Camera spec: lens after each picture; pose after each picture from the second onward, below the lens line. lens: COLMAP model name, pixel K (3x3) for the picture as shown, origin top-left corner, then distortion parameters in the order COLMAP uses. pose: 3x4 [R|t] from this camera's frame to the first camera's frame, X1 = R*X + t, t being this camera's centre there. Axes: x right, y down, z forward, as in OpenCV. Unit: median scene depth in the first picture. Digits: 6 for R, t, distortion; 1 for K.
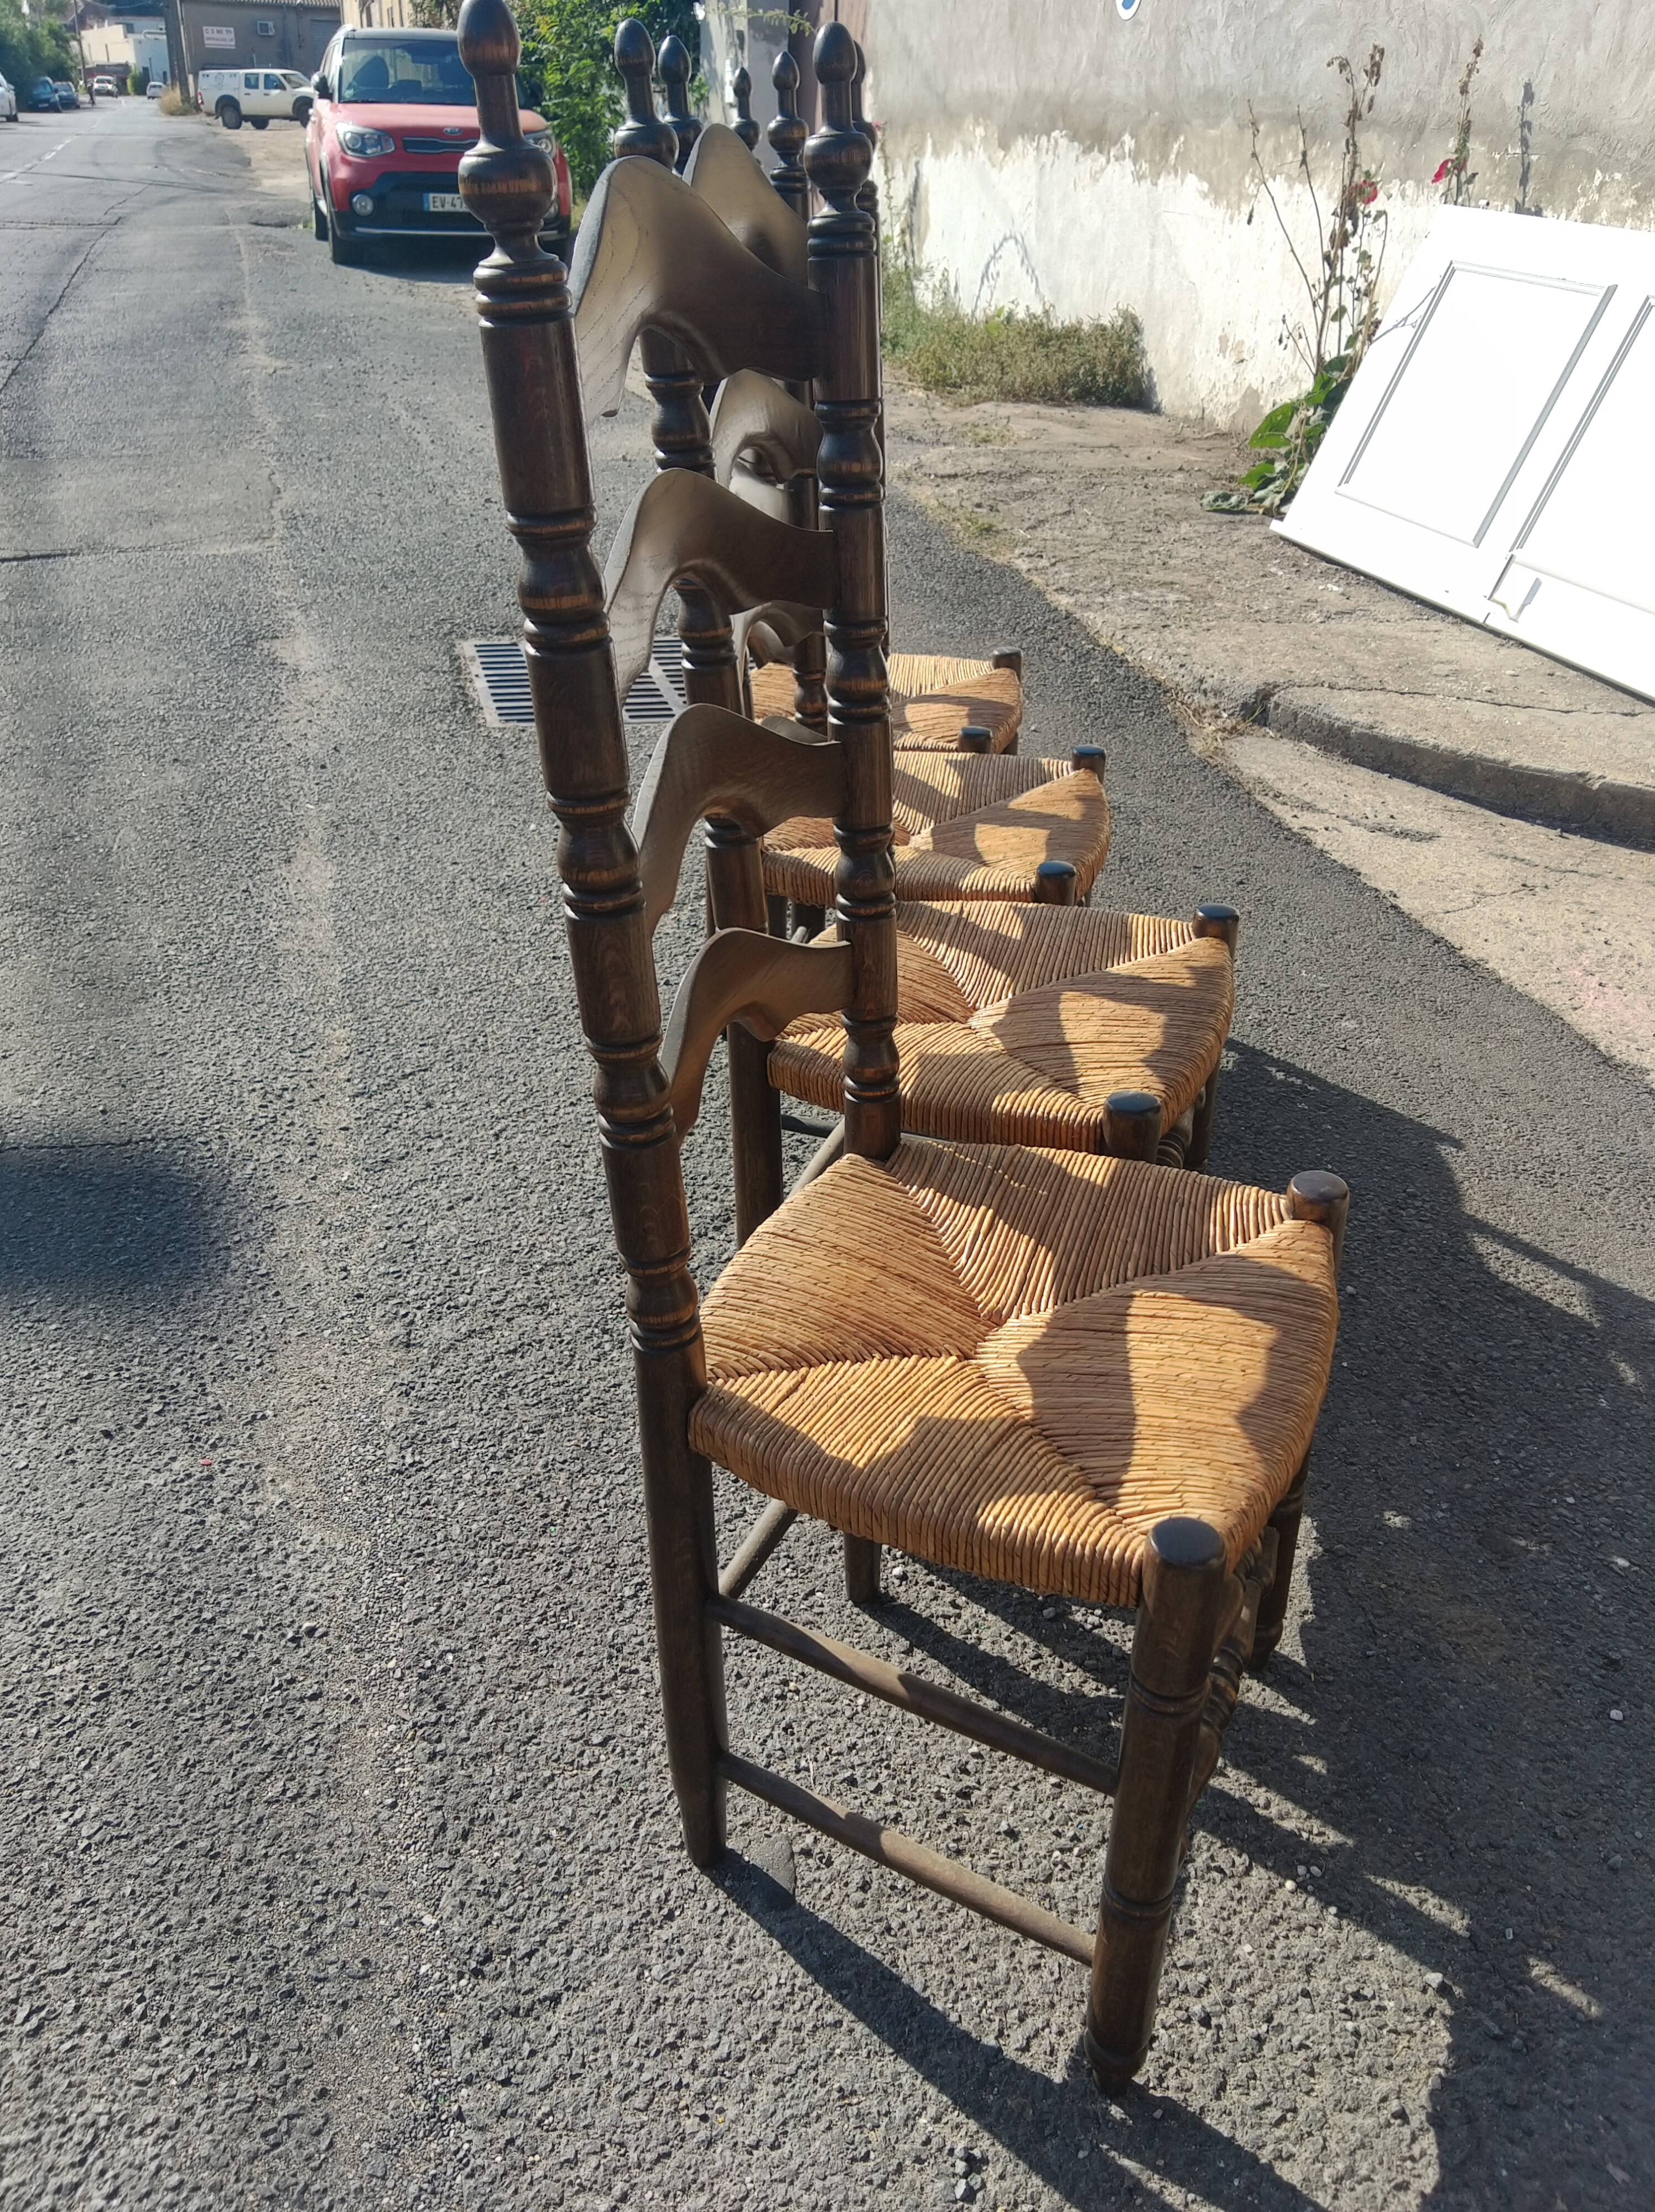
lens RADIAL K [[1790.5, 0, 842.5], [0, 1790.5, 1130.7], [0, 0, 1]] dist [0.038660, -0.052205]
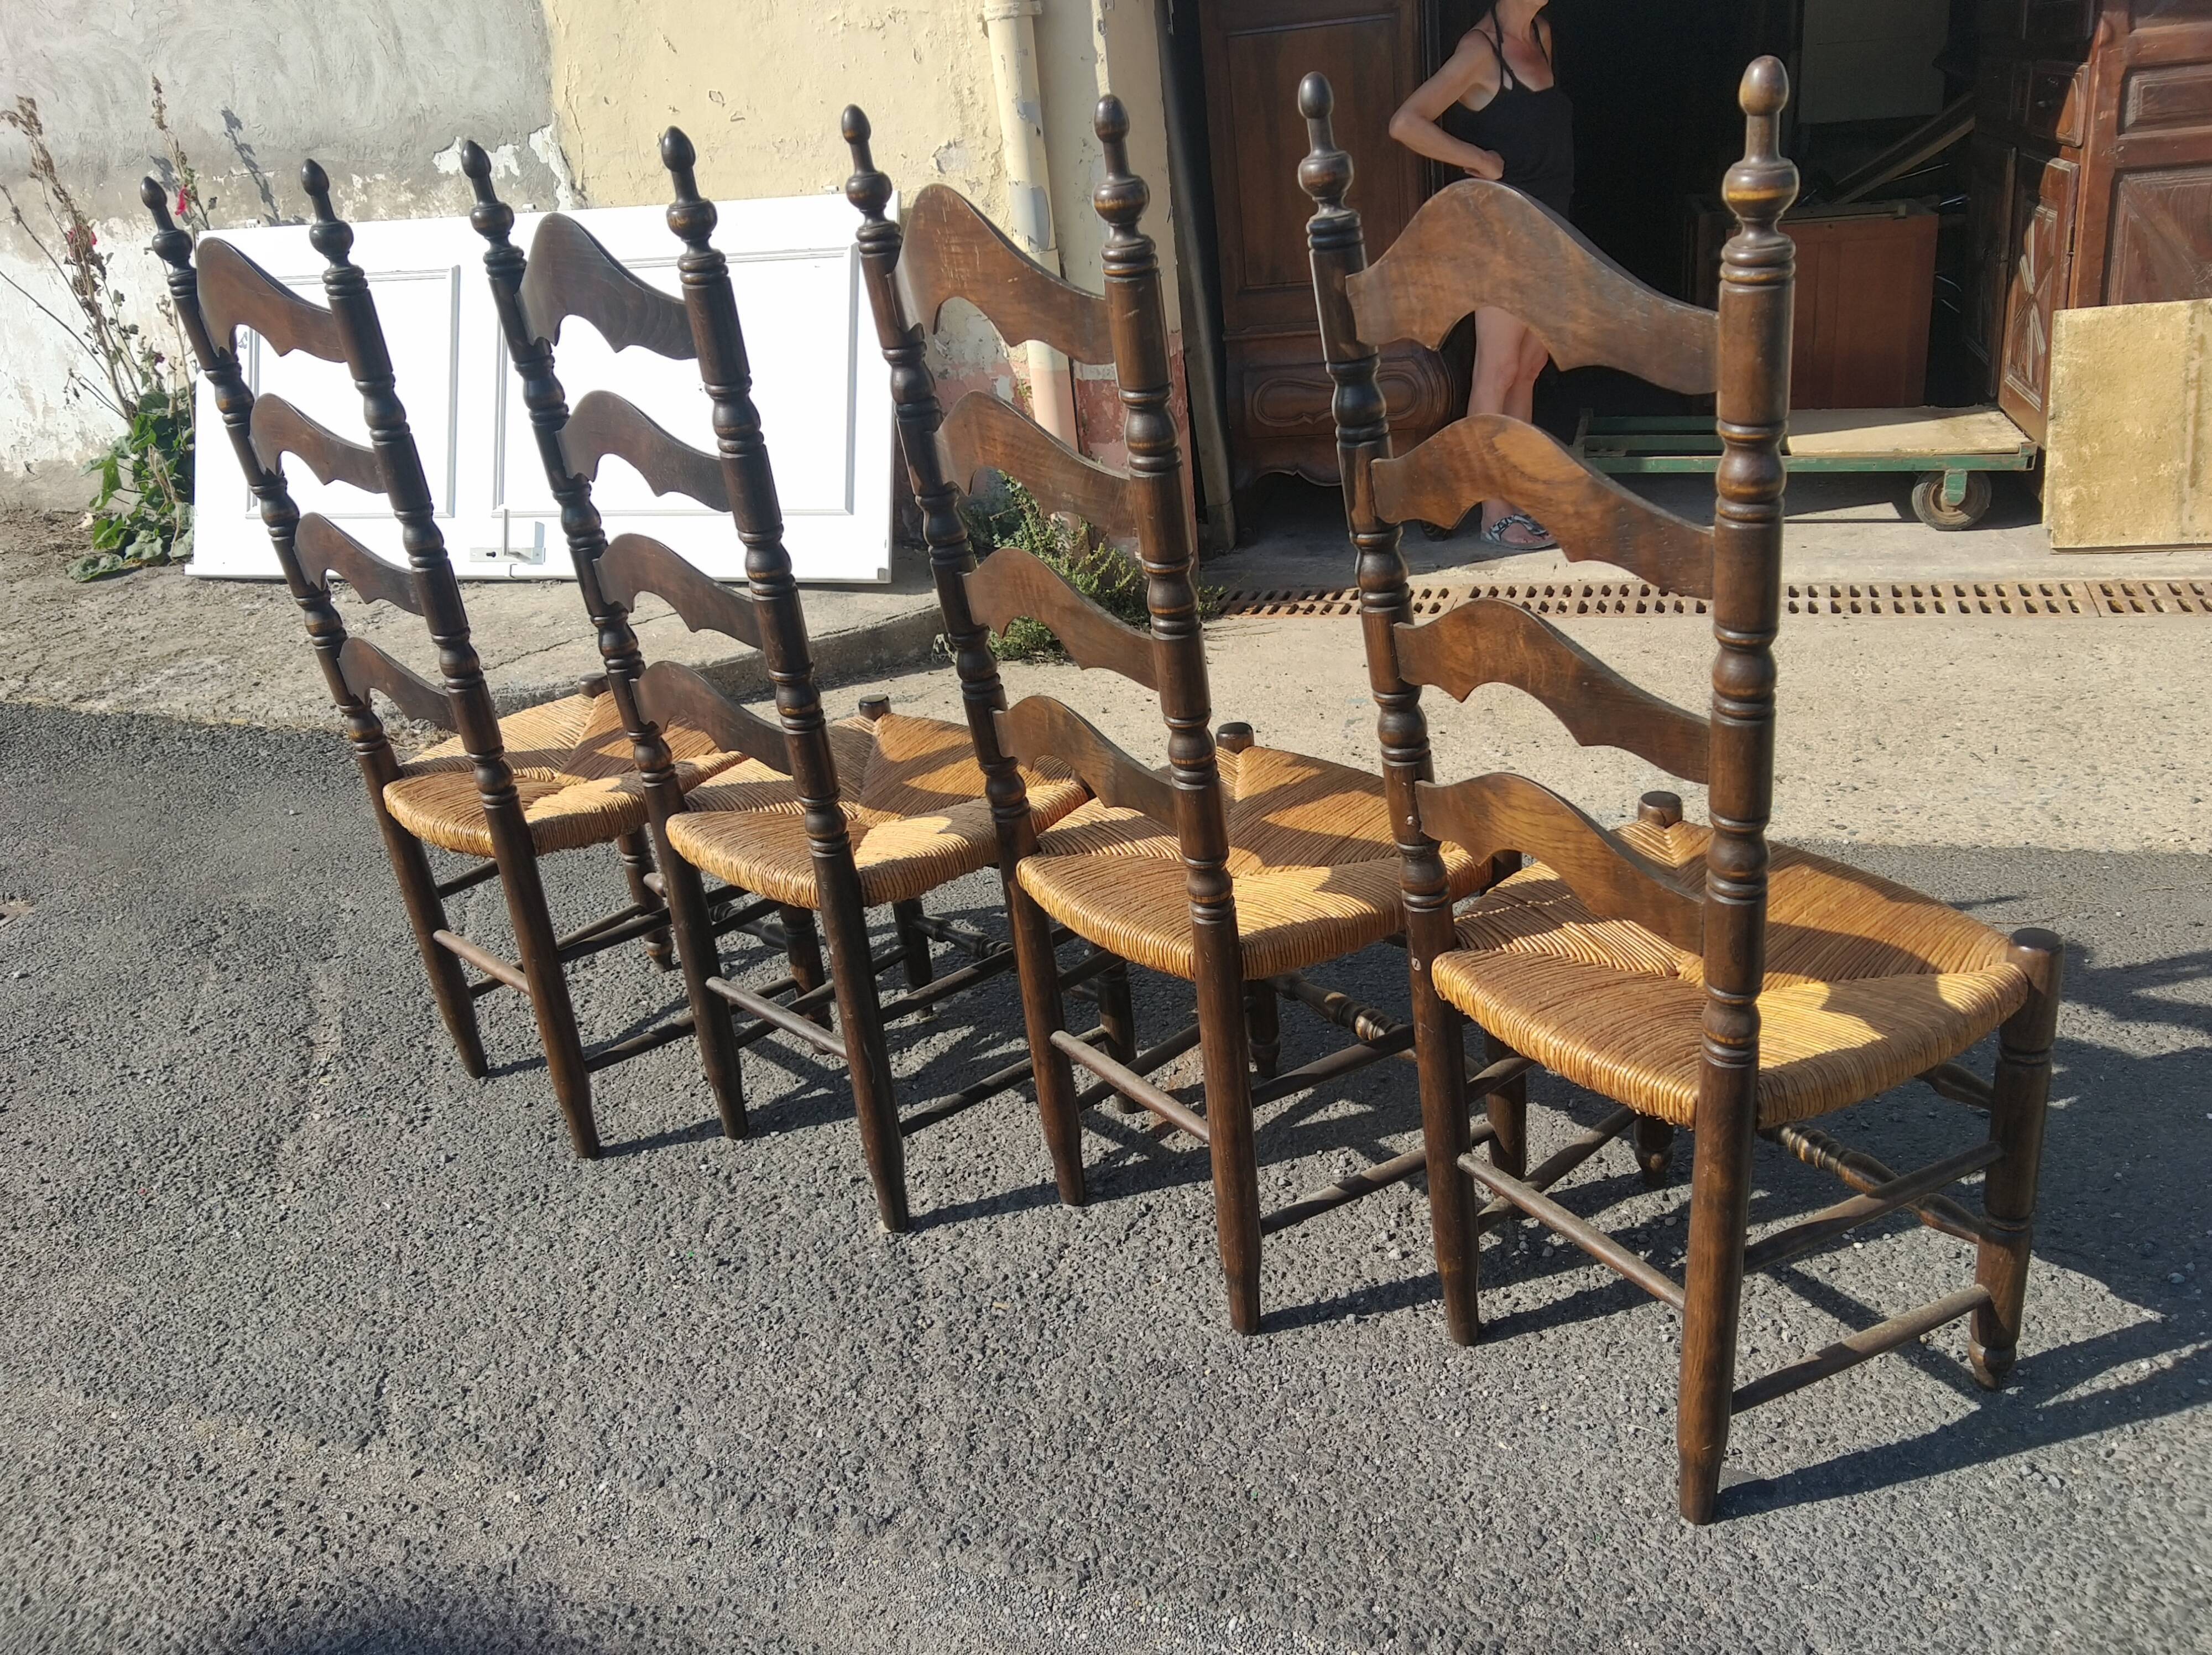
lens RADIAL K [[1873.8, 0, 1110.2], [0, 1873.8, 810.5], [0, 0, 1]] dist [-0.049754, 0.088775]
pose [[0.566717, -0.402144, 0.719105, -1.041506], [0.504985, 0.859176, 0.082503, -0.303271], [-0.651016, 0.316382, 0.689986, 0.286746]]
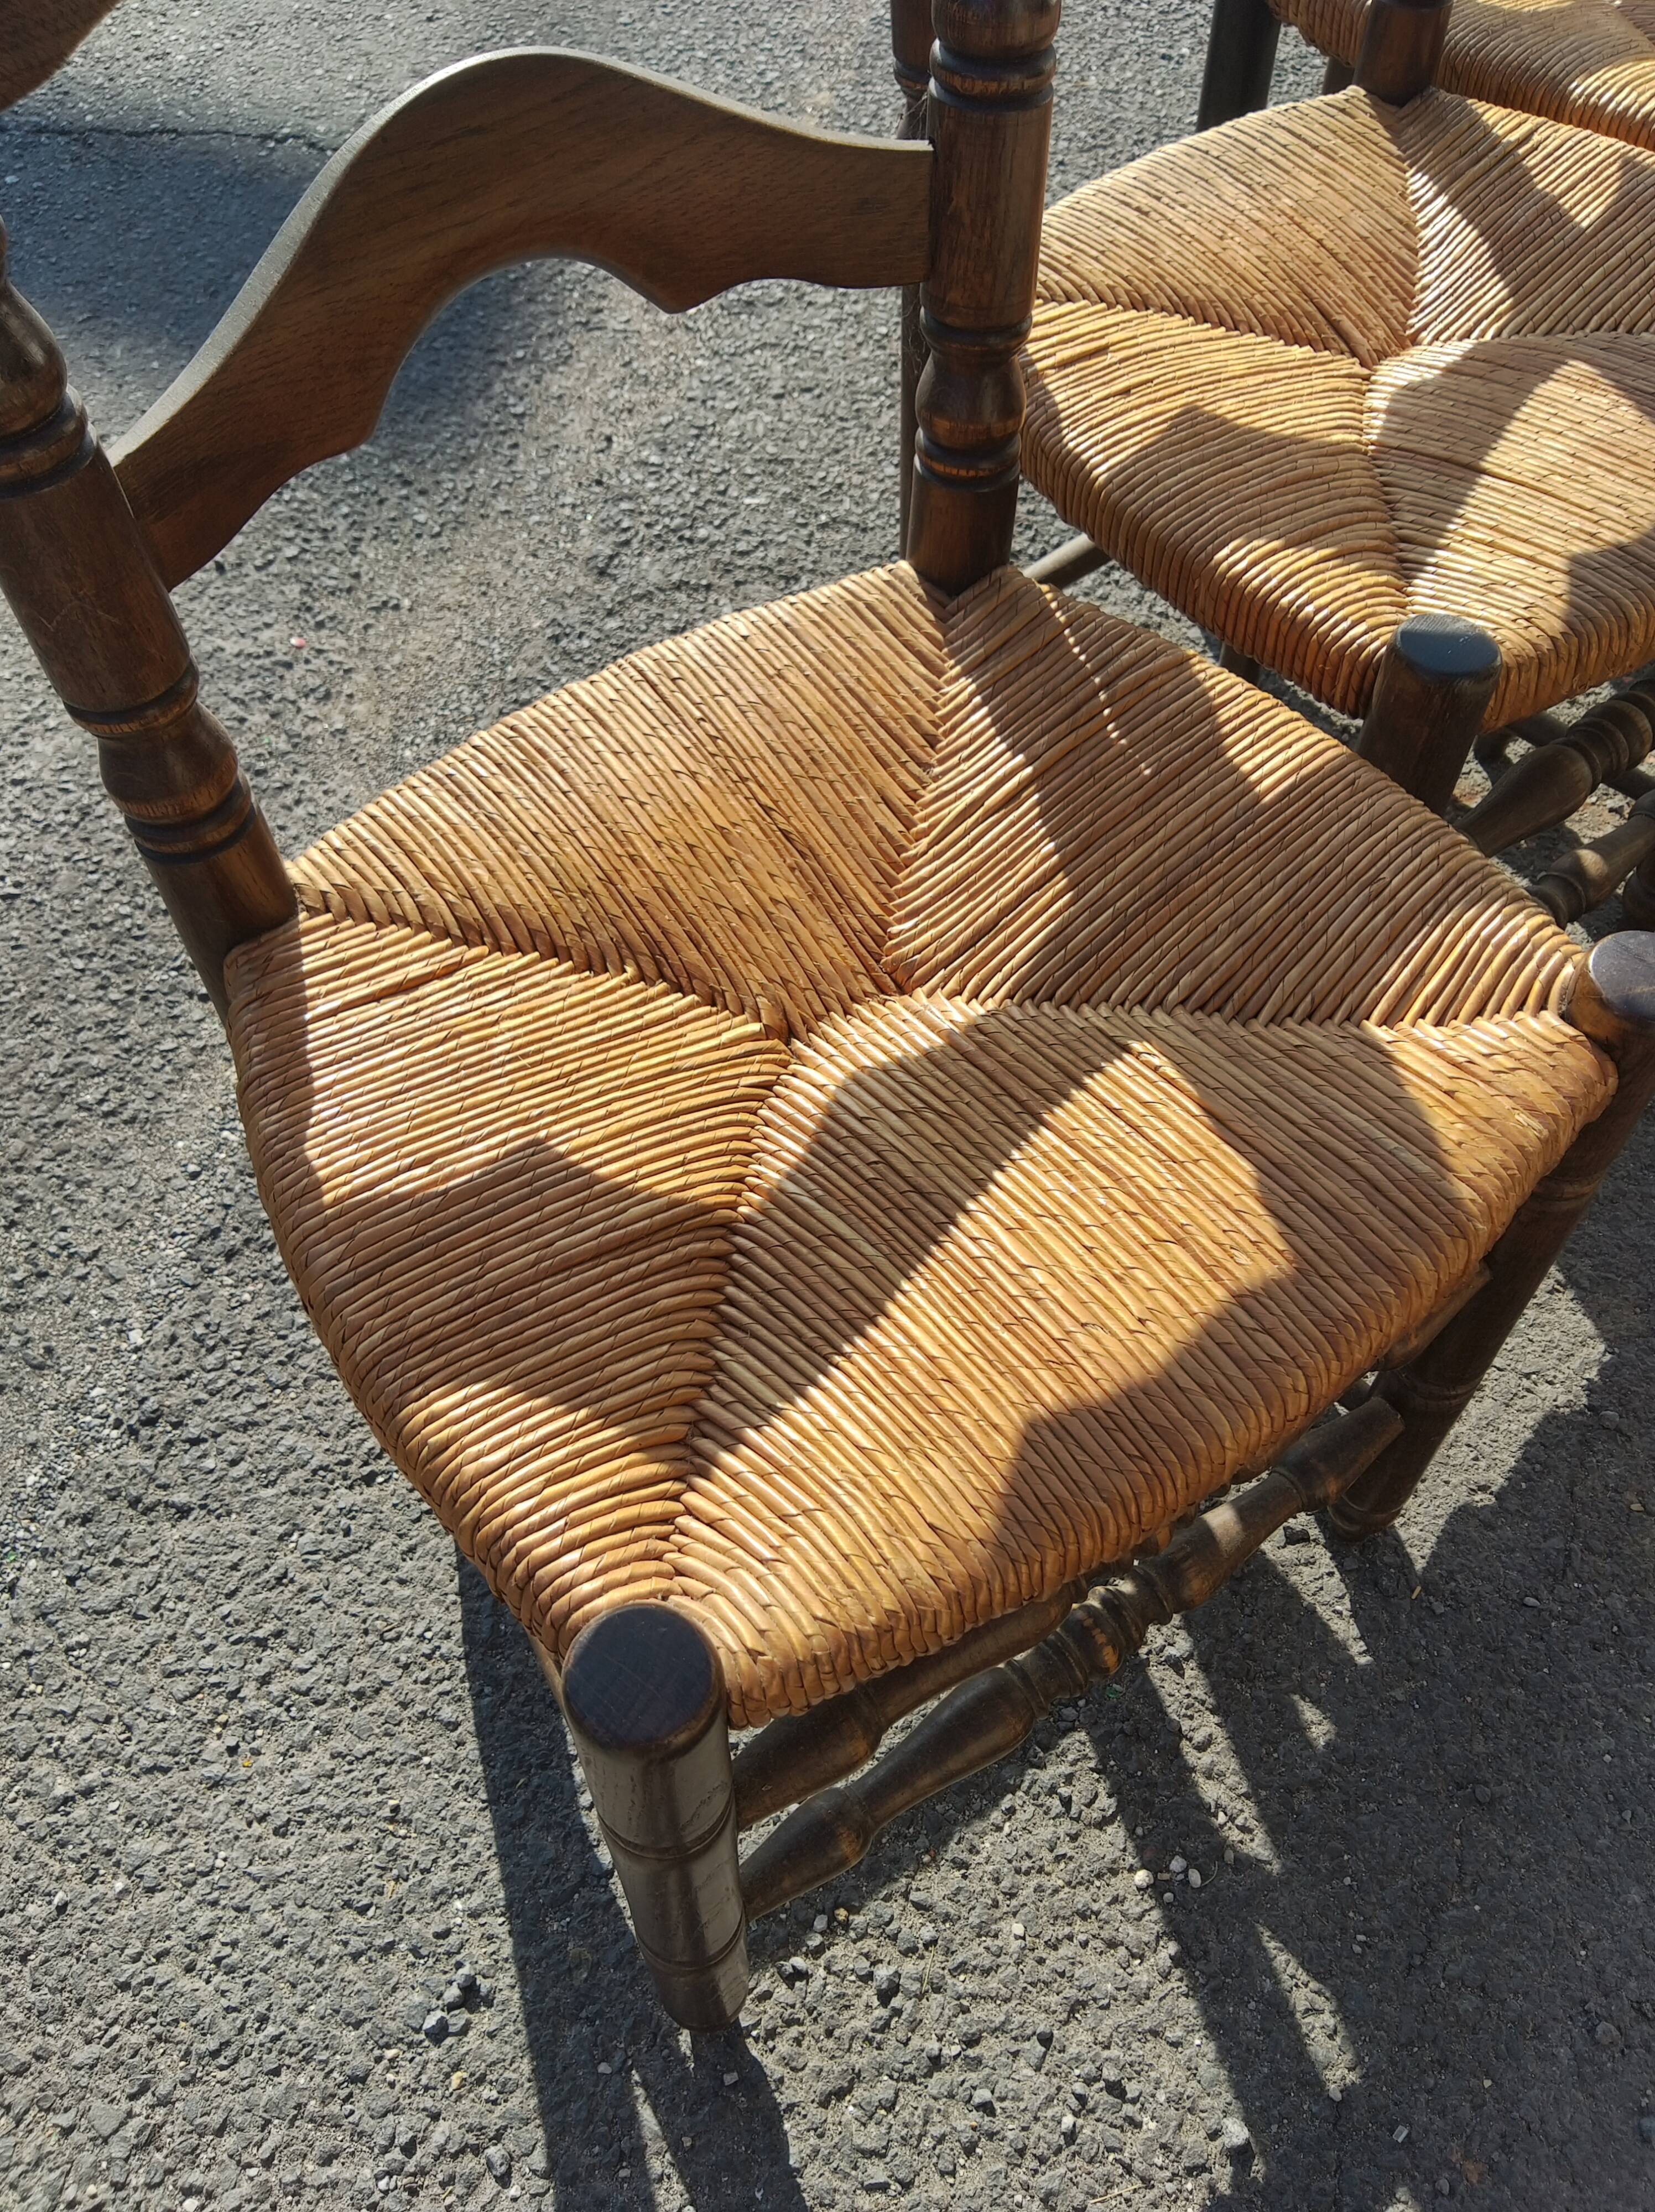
lens RADIAL K [[1866.8, 0, 836.0], [0, 1866.8, 1093.5], [0, 0, 1]] dist [-0.050782, 0.076030]
pose [[0.859630, 0.416641, -0.295714, 0.244980], [-0.254645, 0.851166, 0.458991, -0.115930], [0.442936, -0.319261, 0.837783, 0.496643]]
